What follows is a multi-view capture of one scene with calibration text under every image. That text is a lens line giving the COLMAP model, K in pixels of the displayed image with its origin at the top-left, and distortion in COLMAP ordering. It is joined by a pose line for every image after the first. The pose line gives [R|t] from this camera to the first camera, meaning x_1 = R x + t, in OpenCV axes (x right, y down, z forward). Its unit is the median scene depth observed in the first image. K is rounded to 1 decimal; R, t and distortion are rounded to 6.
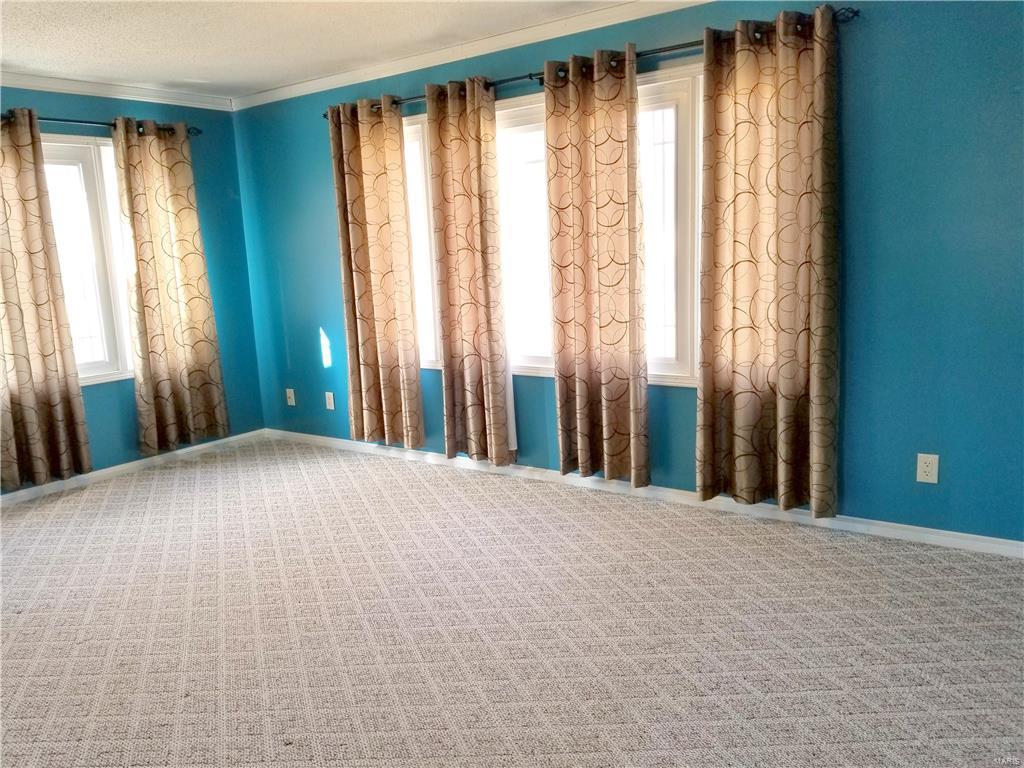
lens RADIAL K [[812.5, 0, 512.0], [0, 812.5, 384.0], [0, 0, 1]] dist [0.090927, -0.182017]
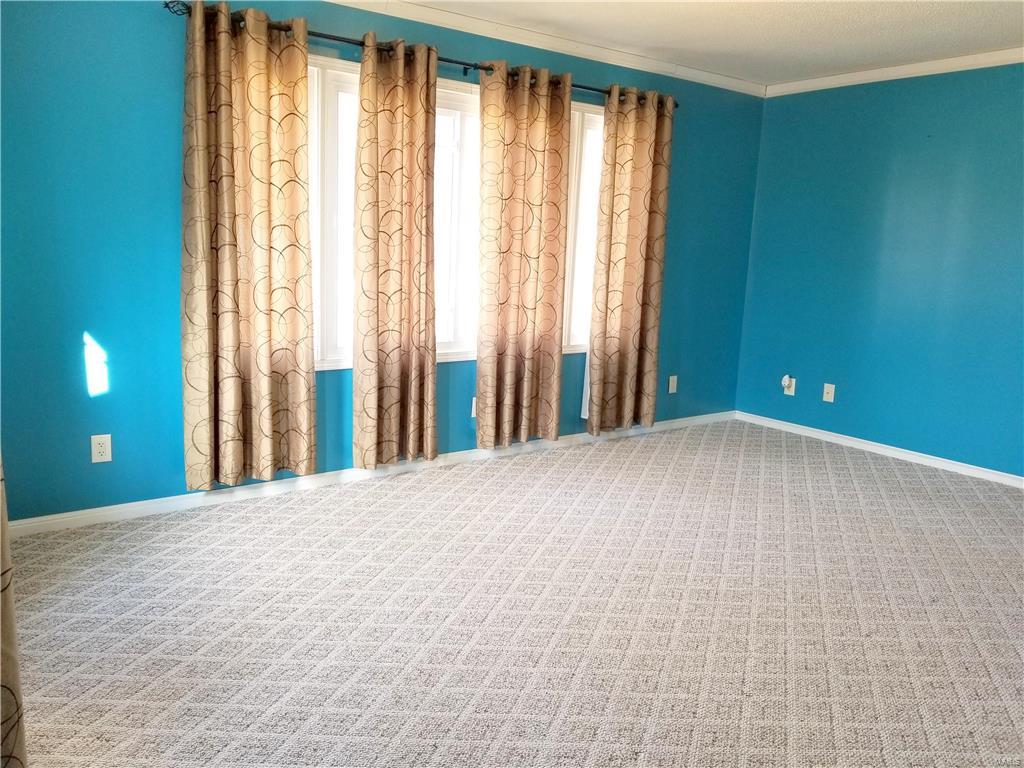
lens RADIAL K [[793.0, 0, 512.0], [0, 793.0, 384.0], [0, 0, 1]] dist [0.003168, -0.000362]
pose [[0.288937, -0.122871, 0.949430, -0.885714], [0.101075, 0.990102, 0.097375, -0.070530], [-0.951998, 0.067828, 0.298496, 0.642908]]
